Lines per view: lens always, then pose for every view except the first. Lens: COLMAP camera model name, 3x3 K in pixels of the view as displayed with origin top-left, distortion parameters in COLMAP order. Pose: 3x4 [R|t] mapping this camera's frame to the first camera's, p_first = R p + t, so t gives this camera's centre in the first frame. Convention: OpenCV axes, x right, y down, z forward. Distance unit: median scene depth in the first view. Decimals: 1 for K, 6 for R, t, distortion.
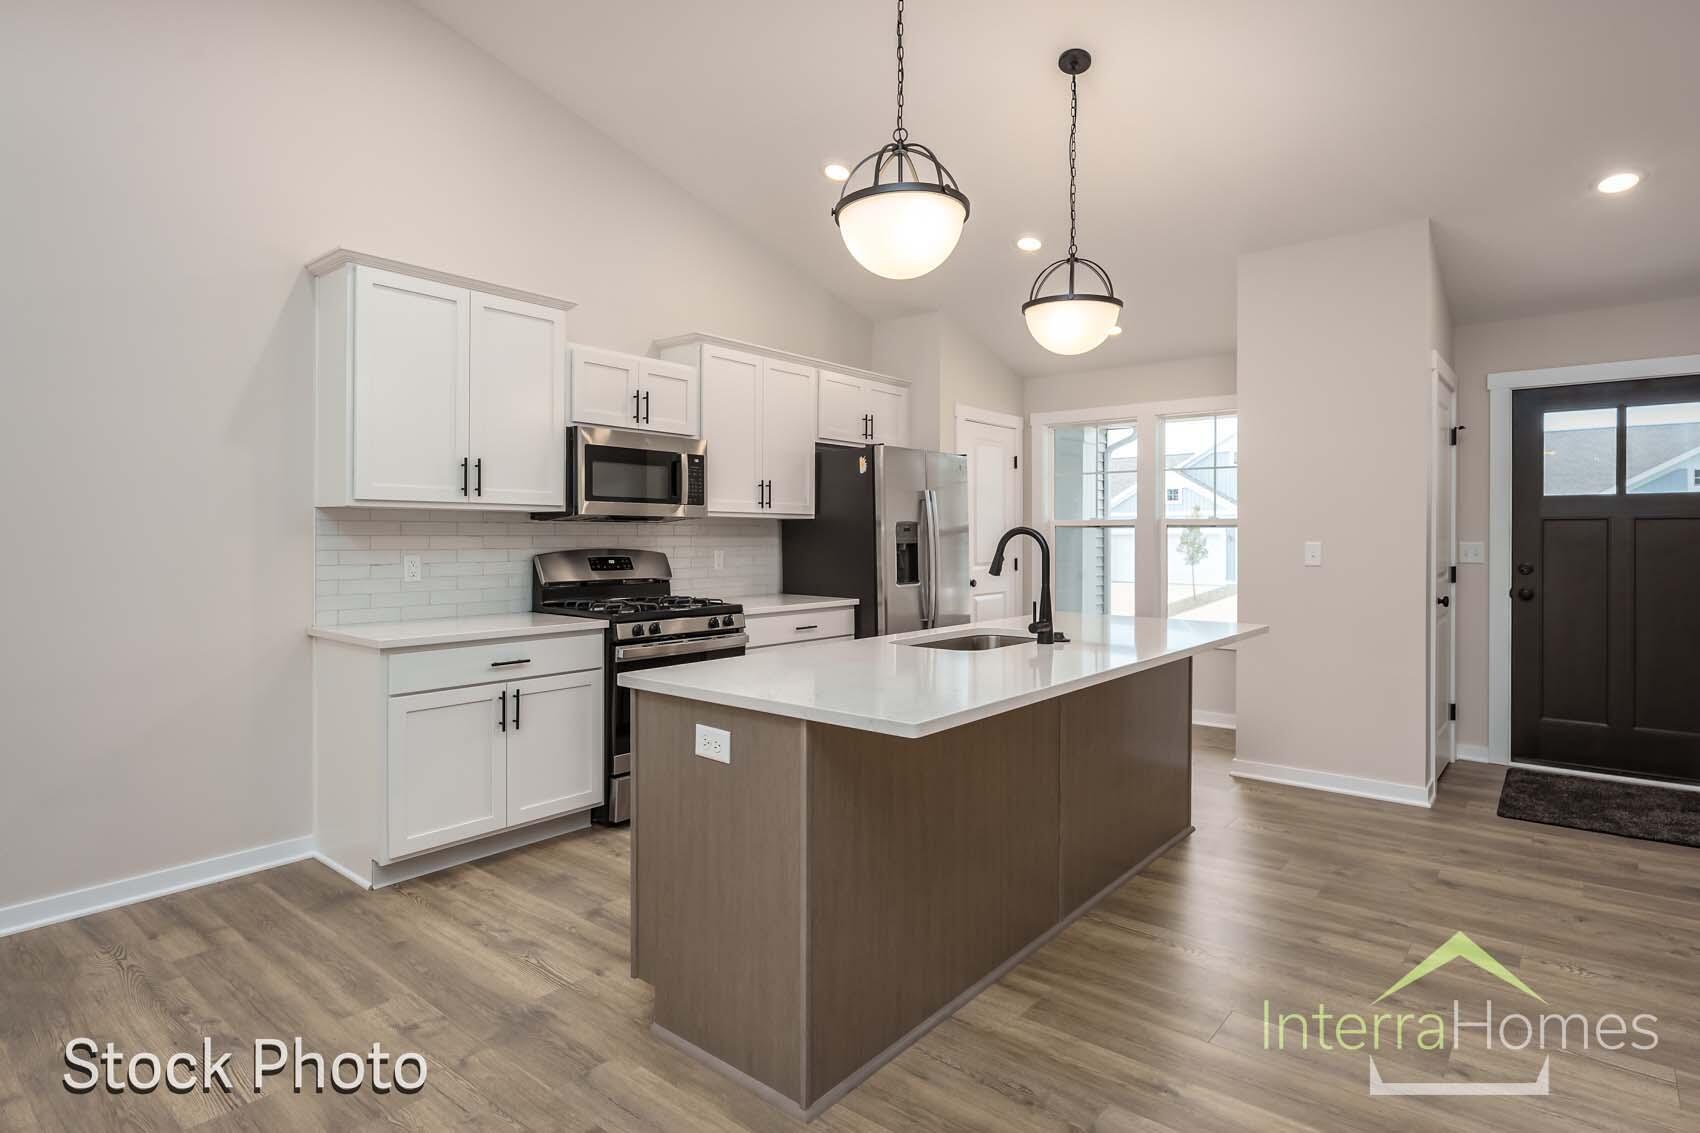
lens RADIAL K [[889.6, 0, 853.2], [0, 889.6, 546.7], [0, 0, 1]] dist [0.000975, 0.000040]
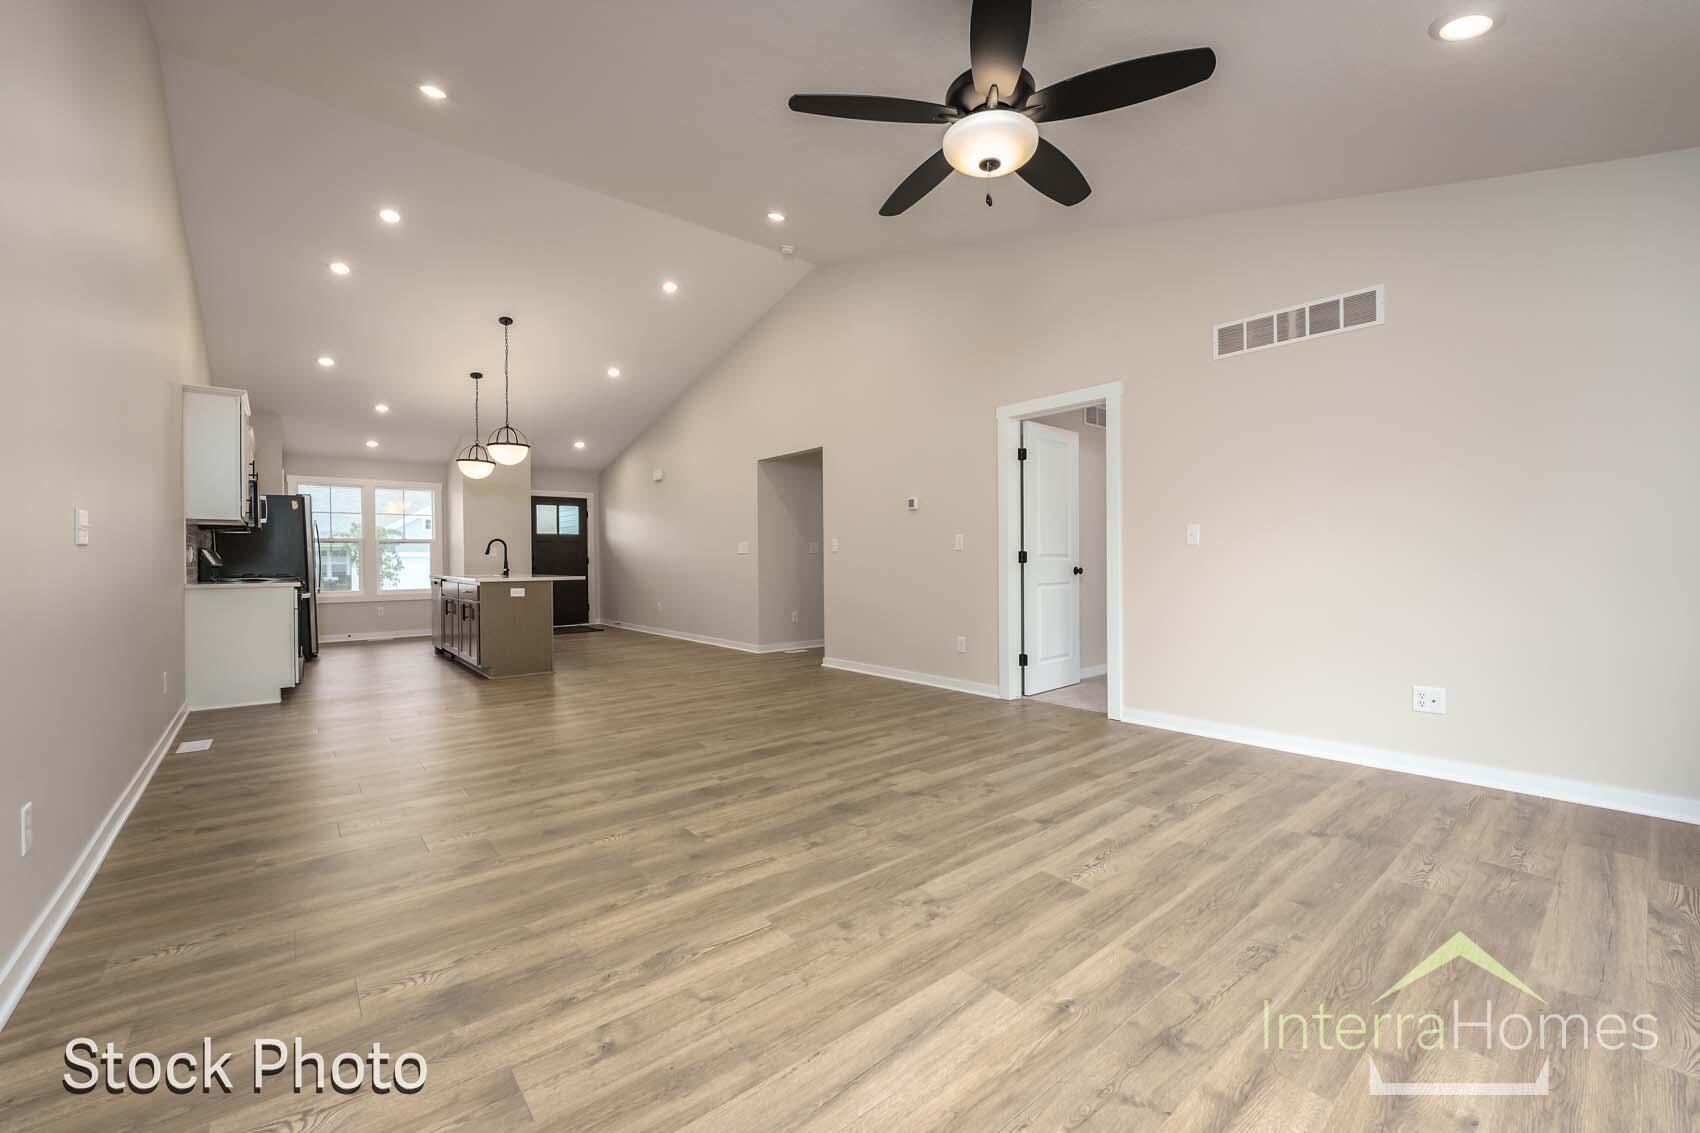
lens RADIAL K [[701.0, 0, 854.7], [0, 701.0, 560.3], [0, 0, 1]] dist [-0.000339, 0.000239]
pose [[0.187205, -0.003430, 0.982315, -1.269044], [0.019927, 0.999801, -0.000307, 0.051068], [-0.982119, 0.019632, 0.187237, -0.437725]]
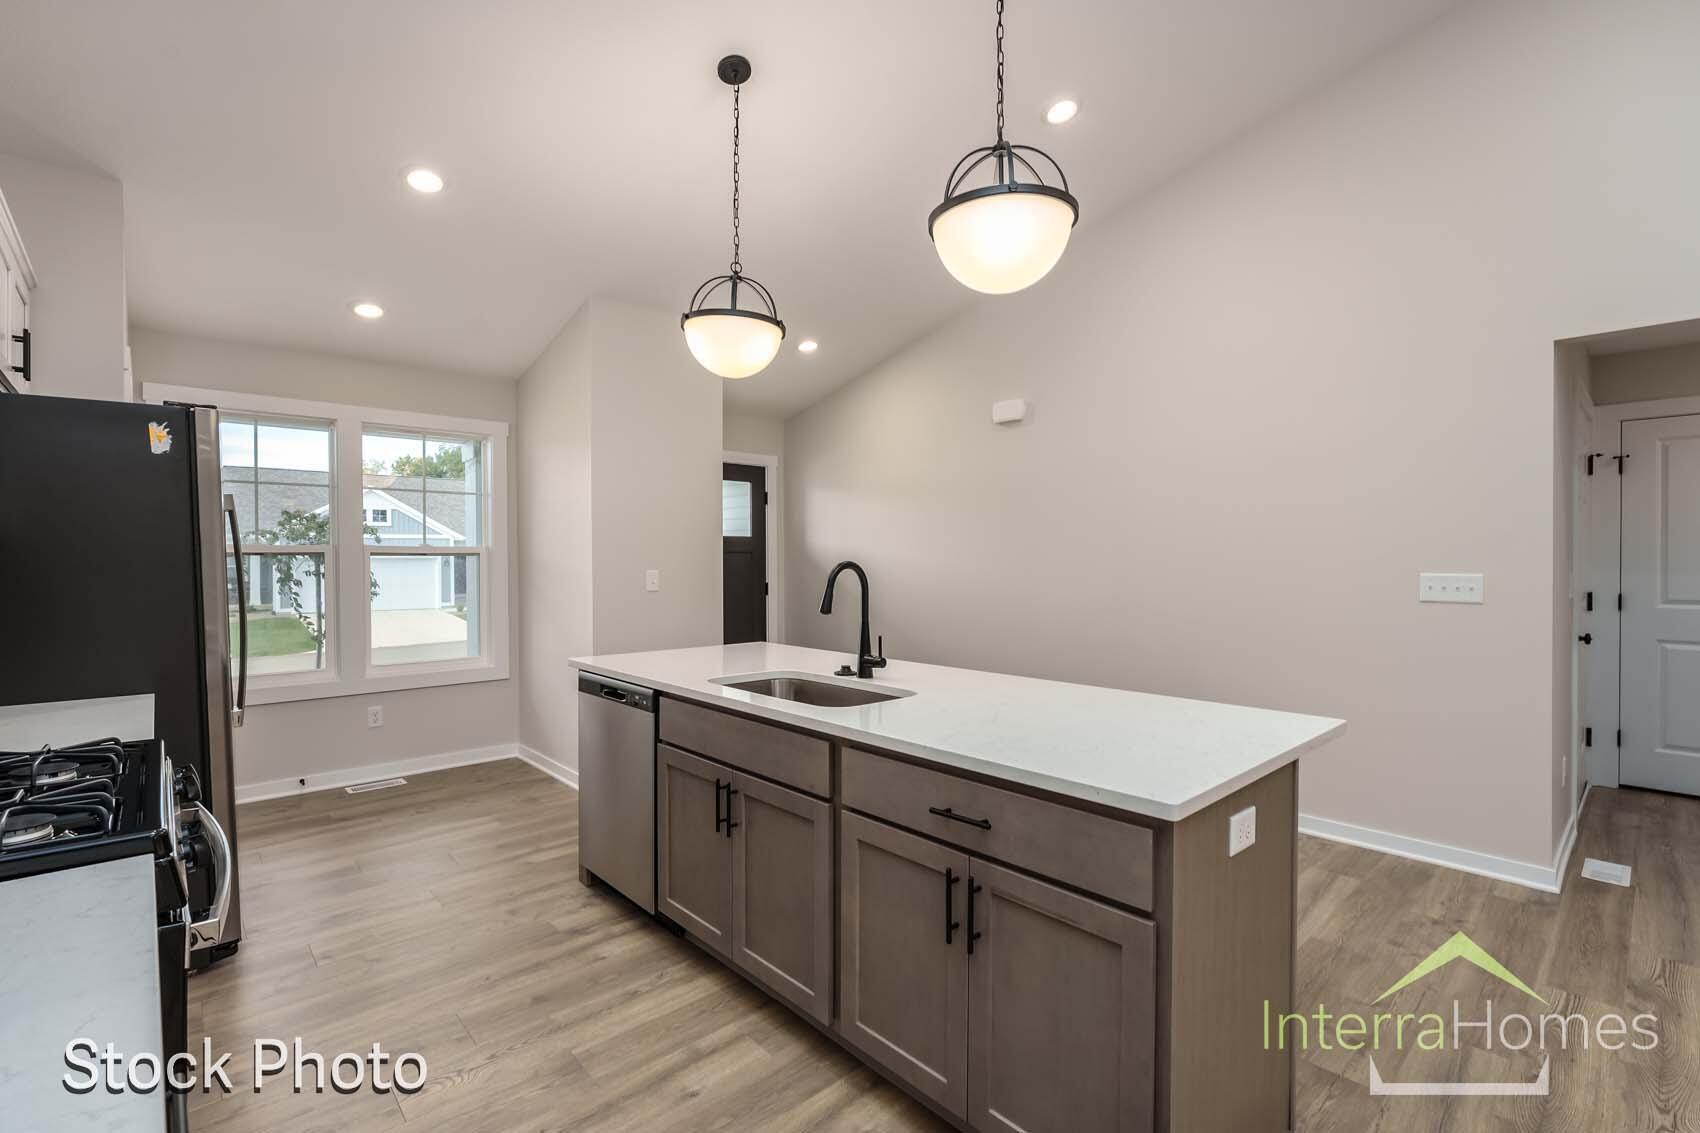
lens RADIAL K [[762.0, 0, 851.2], [0, 762.0, 558.0], [0, 0, 1]] dist [-0.002919, -0.000249]
pose [[0.145449, -0.000613, 0.989366, -0.393722], [0.015149, 0.999884, -0.001607, -0.014876], [-0.989250, 0.015222, 0.145441, 0.561352]]
